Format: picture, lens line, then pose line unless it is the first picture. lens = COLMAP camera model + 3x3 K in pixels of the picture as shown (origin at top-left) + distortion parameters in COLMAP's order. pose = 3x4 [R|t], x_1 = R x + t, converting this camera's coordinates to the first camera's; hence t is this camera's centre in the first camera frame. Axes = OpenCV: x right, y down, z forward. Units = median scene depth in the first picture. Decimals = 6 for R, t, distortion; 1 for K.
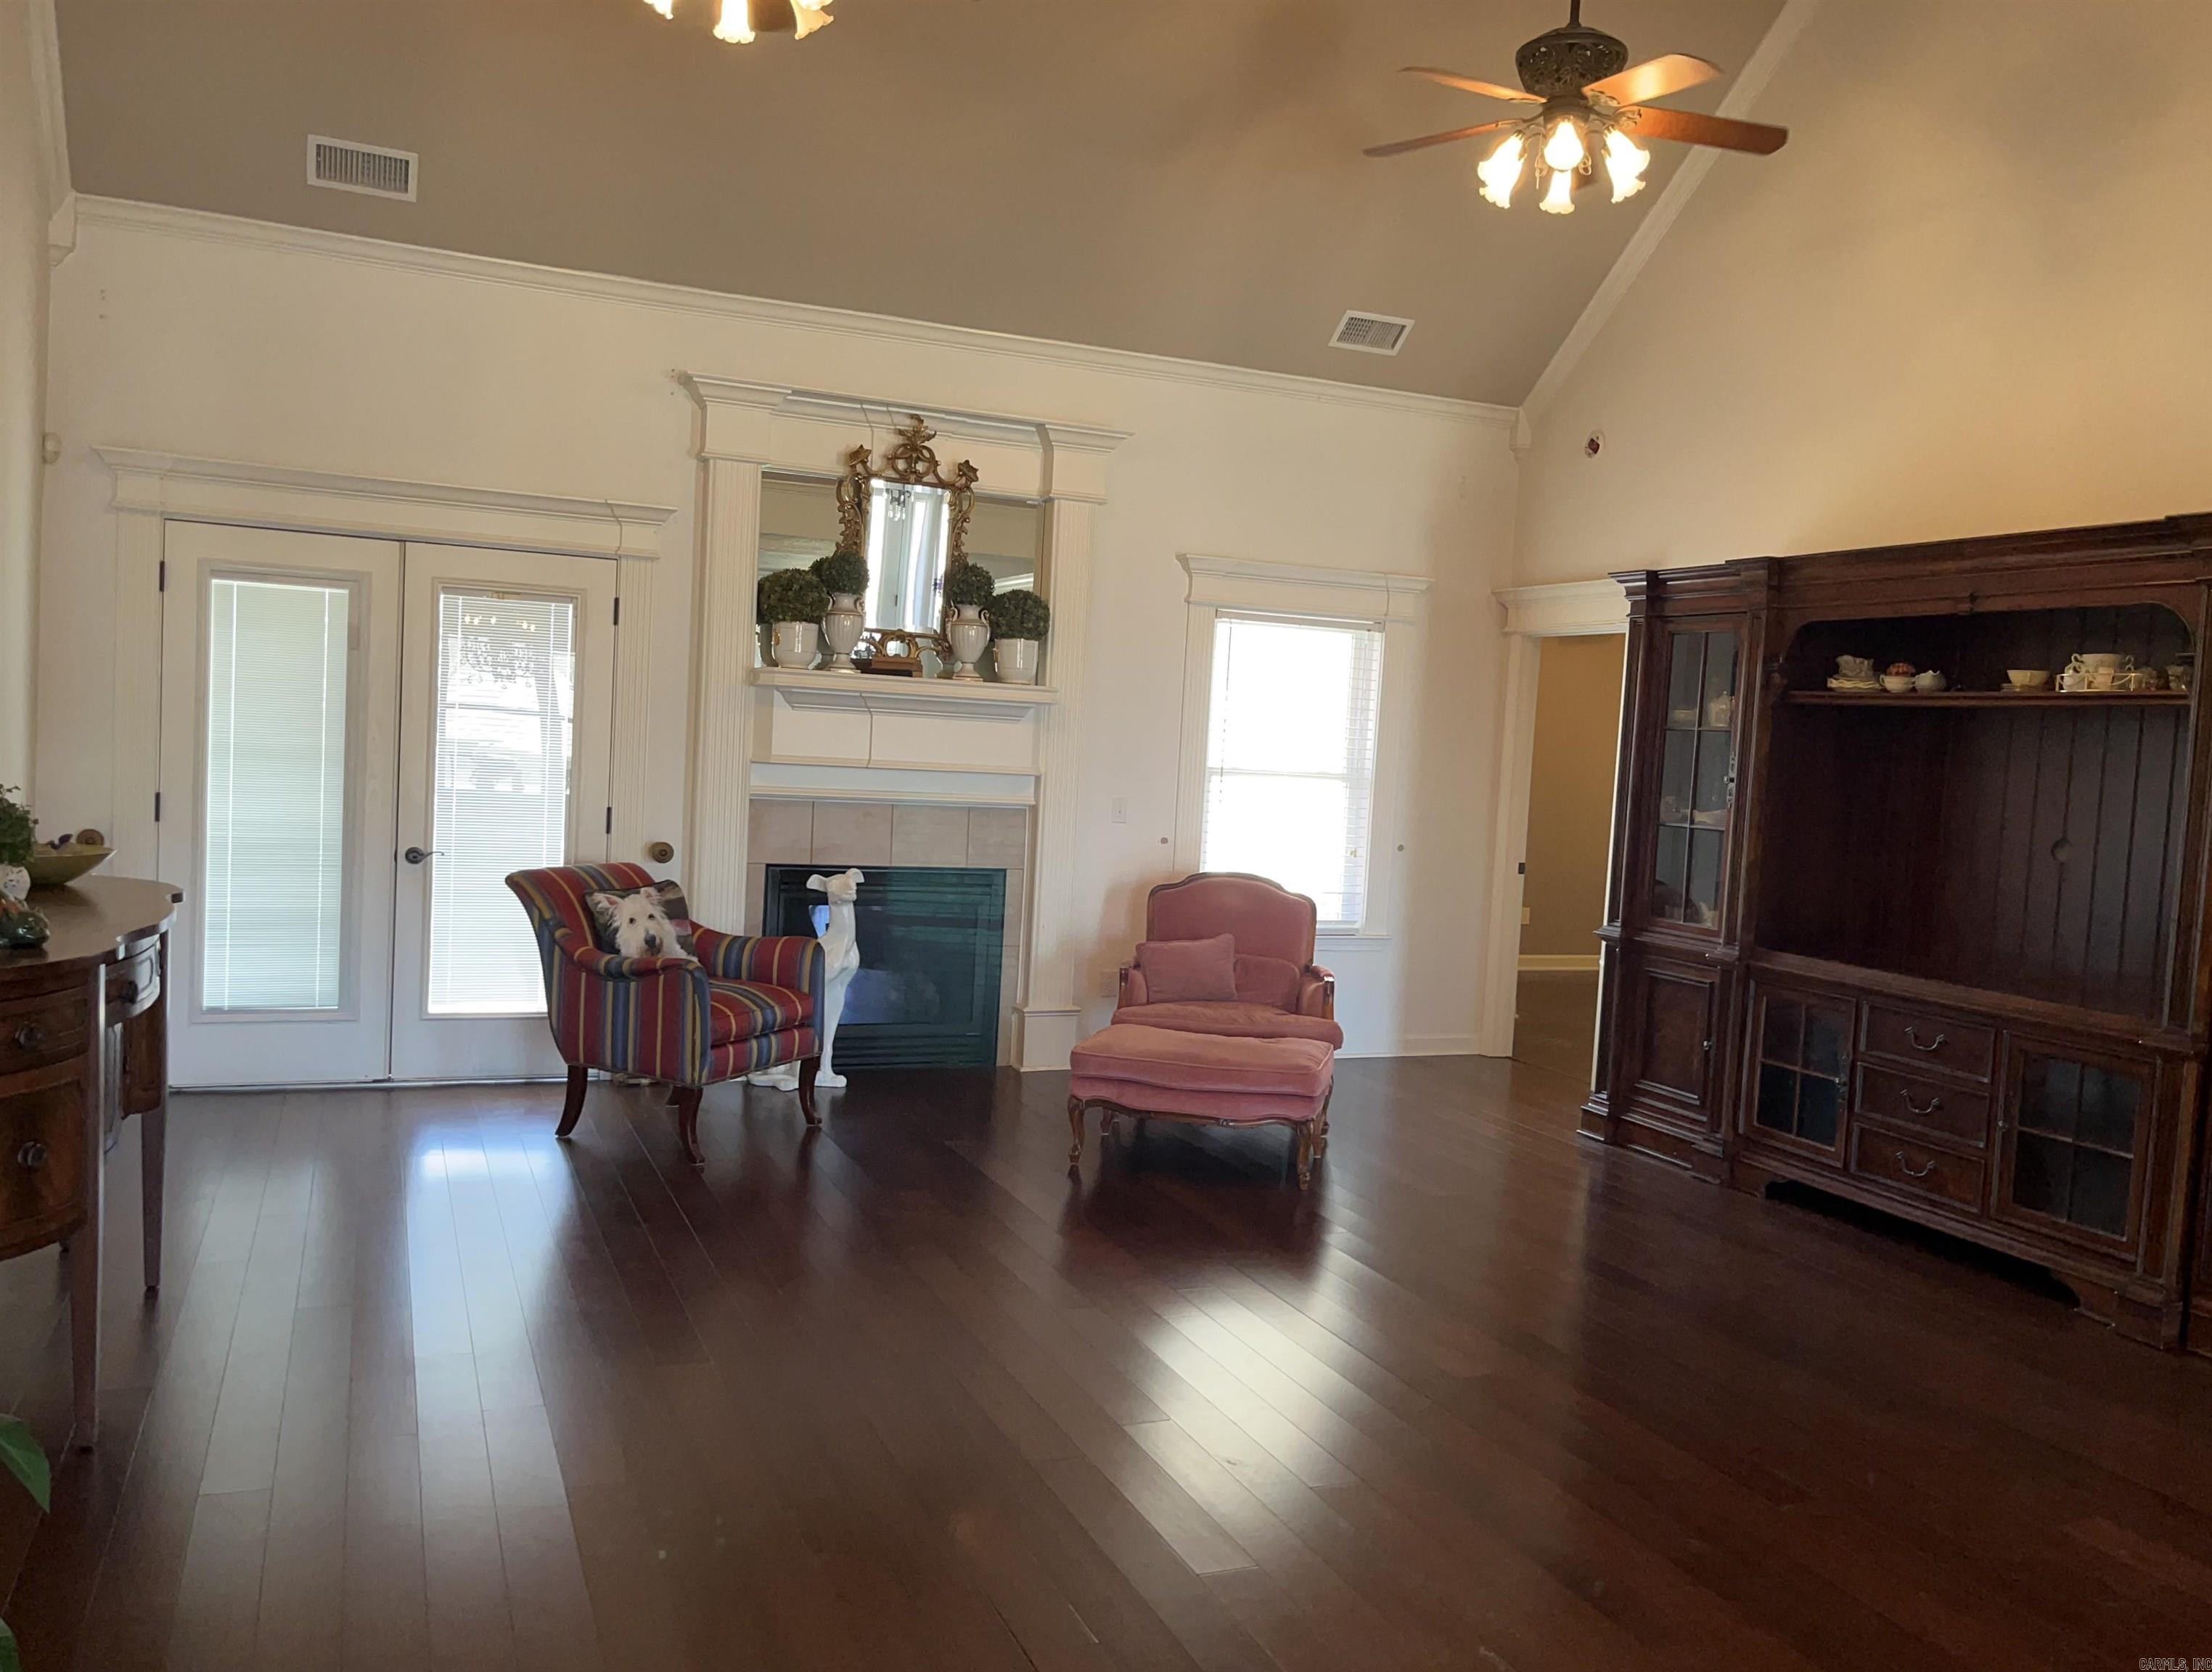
lens RADIAL K [[1731.4, 0, 1115.0], [0, 1731.4, 842.8], [0, 0, 1]] dist [0.075815, -0.091408]
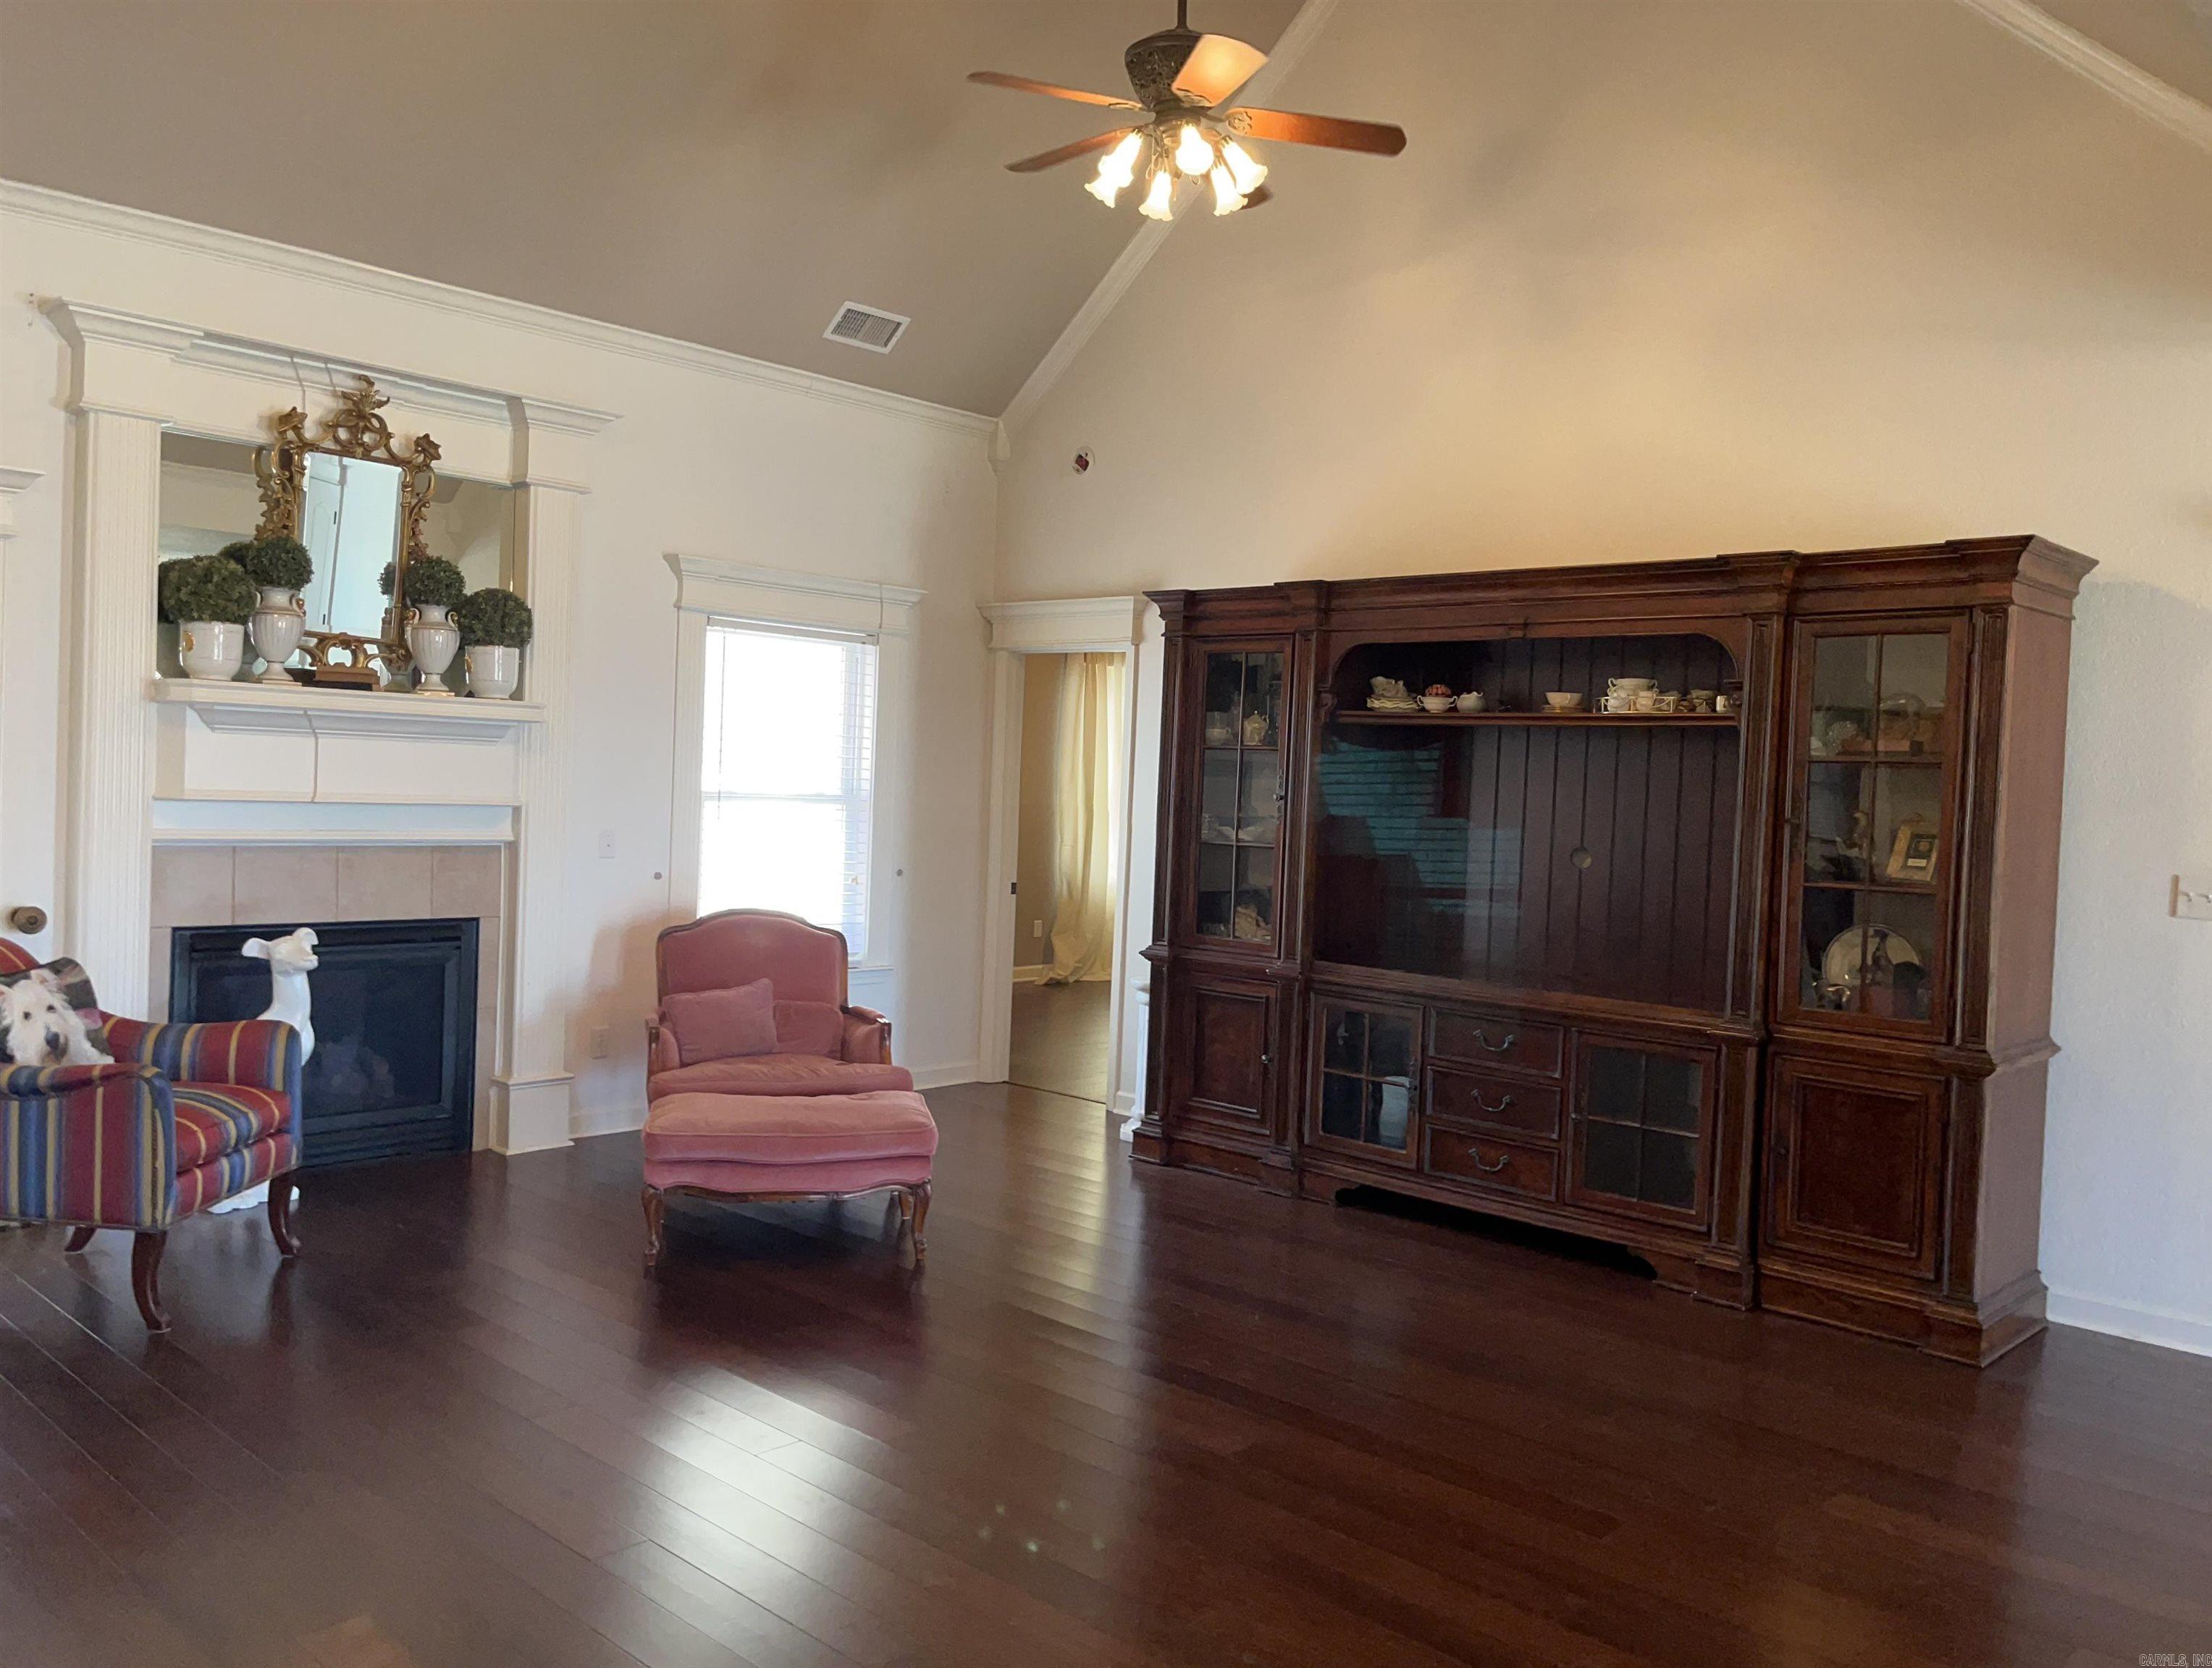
lens RADIAL K [[1734.1, 0, 1106.0], [0, 1734.1, 834.0], [0, 0, 1]] dist [0.048213, -0.053281]
pose [[0.915292, -0.030189, 0.401657, -0.135161], [0.034322, 0.999406, -0.003094, -0.013763], [-0.401325, 0.016617, 0.915785, 0.103686]]
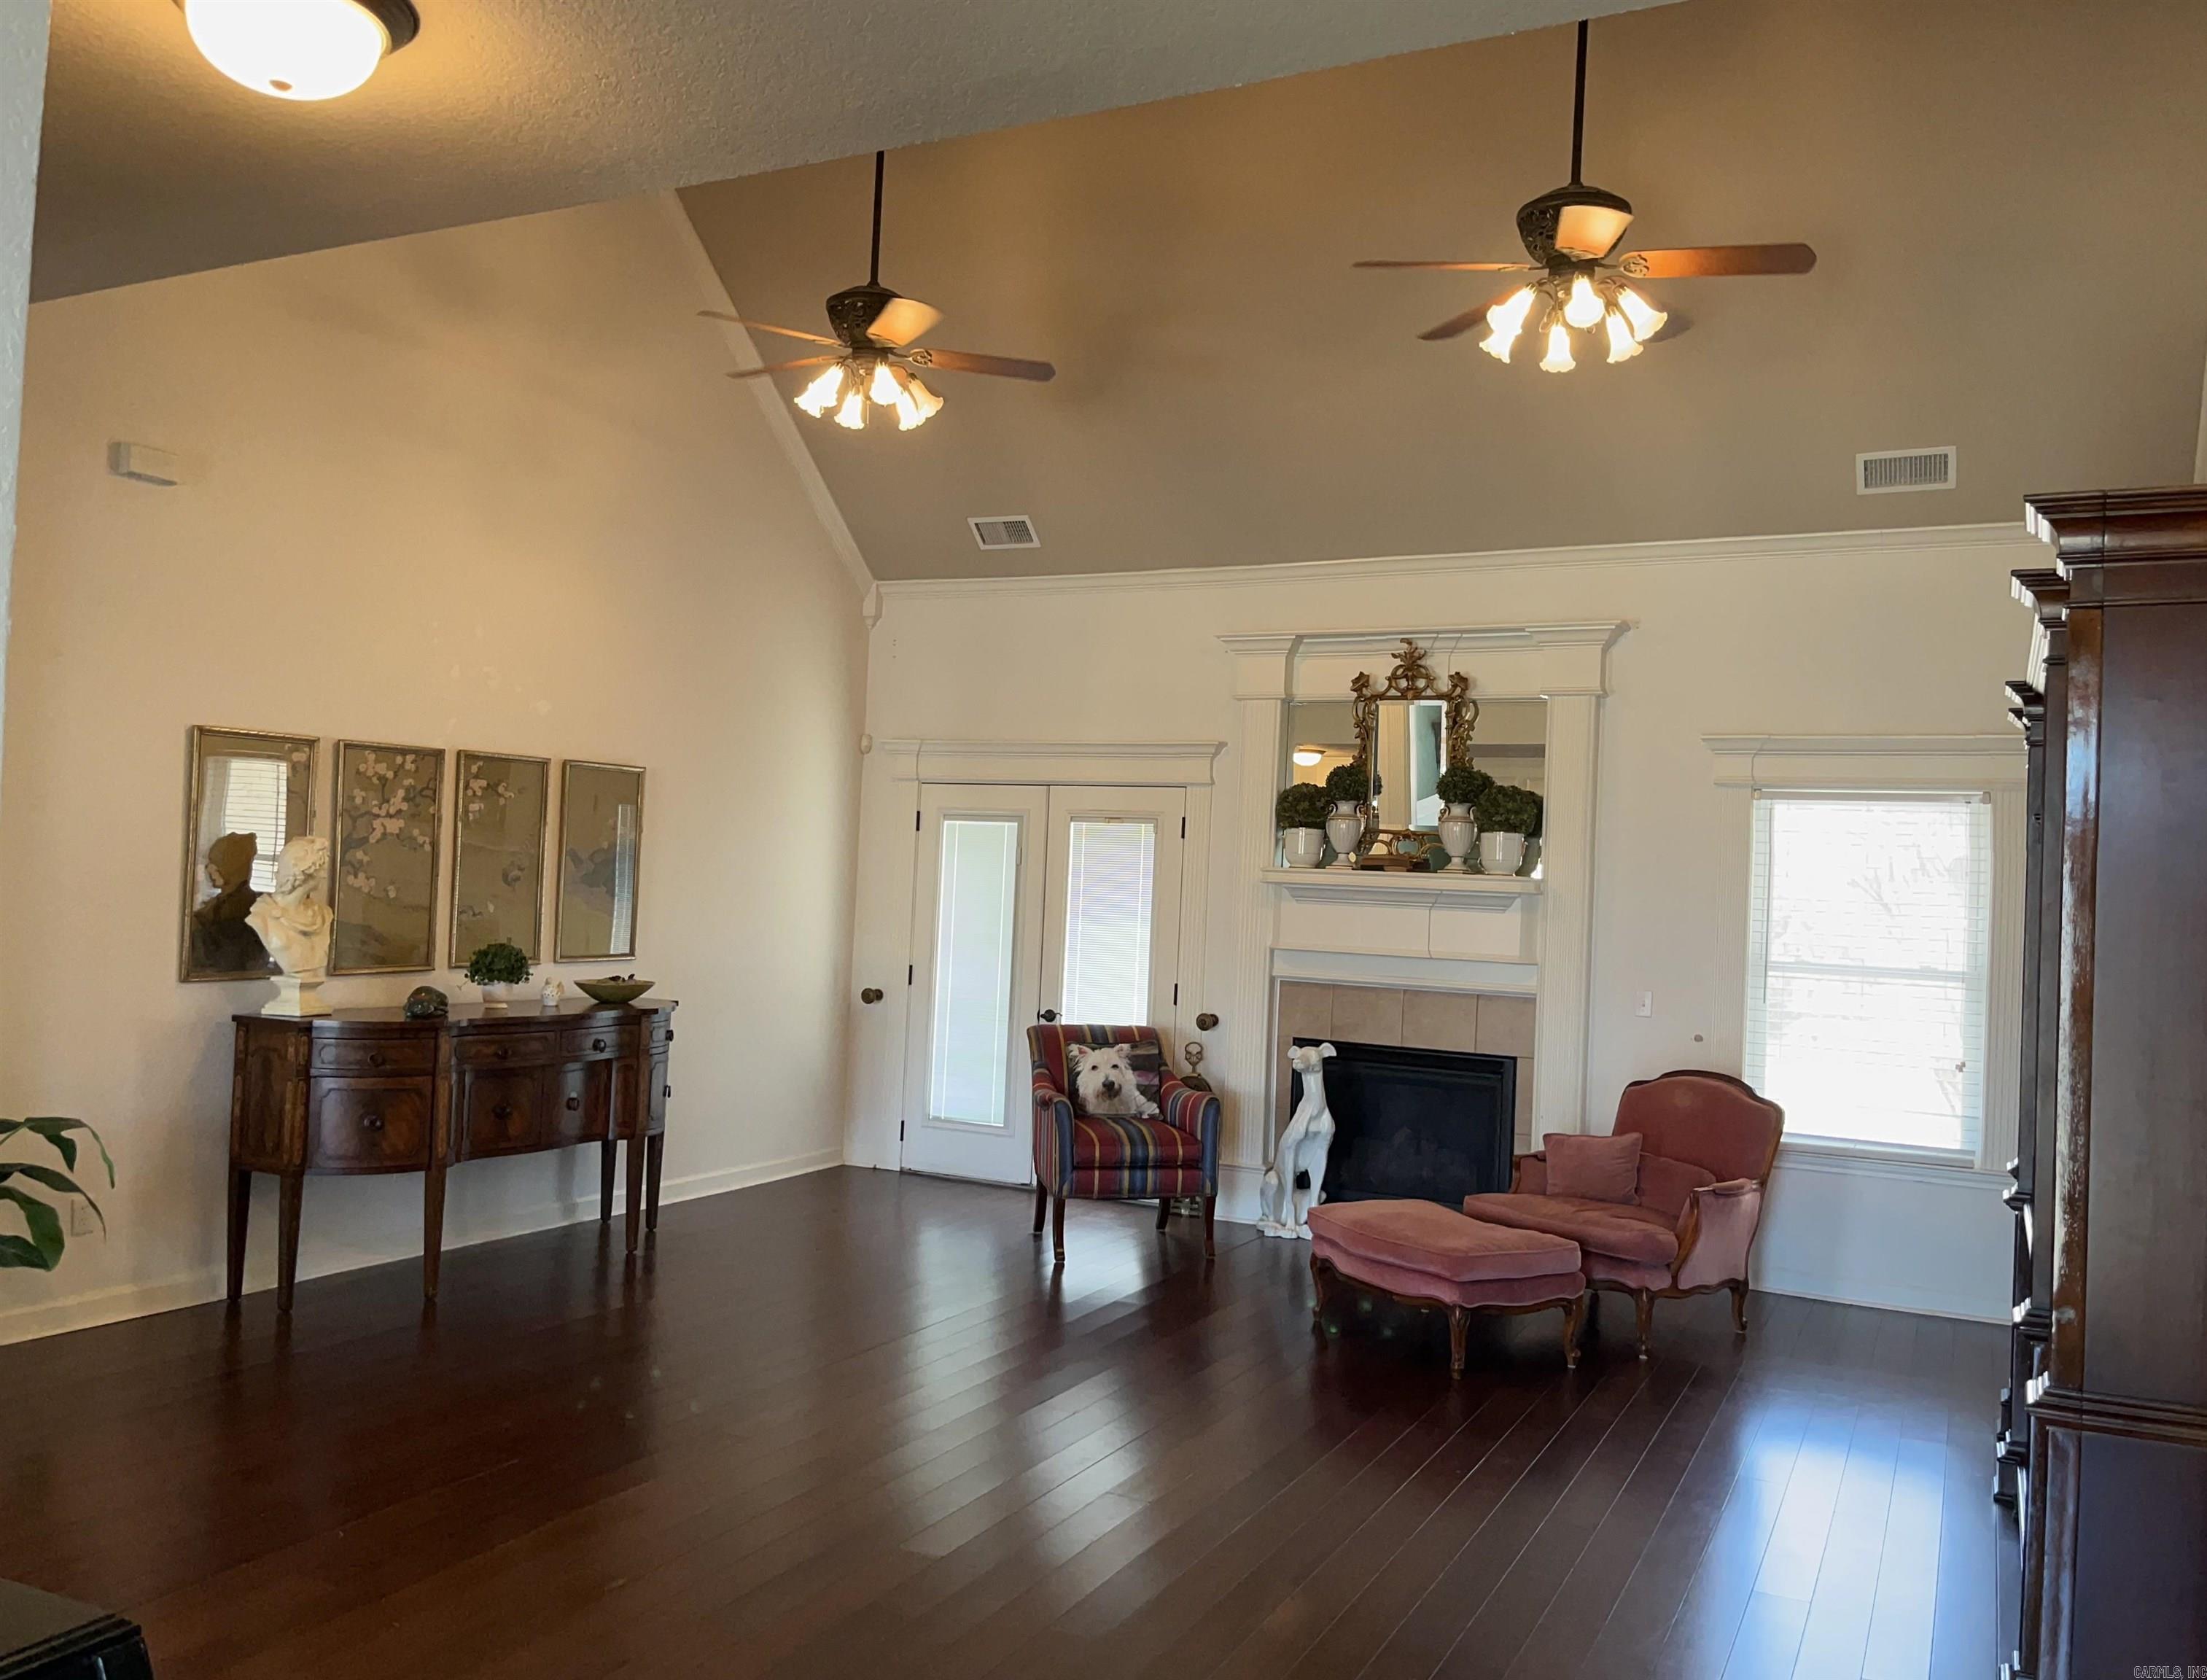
lens RADIAL K [[1727.6, 0, 1112.5], [0, 1727.6, 846.8], [0, 0, 1]] dist [0.075815, -0.091408]
pose [[0.648505, -0.046663, -0.759779, 0.614904], [-0.060937, 0.991734, -0.112922, 0.023804], [0.758768, 0.119529, 0.640300, 0.166067]]
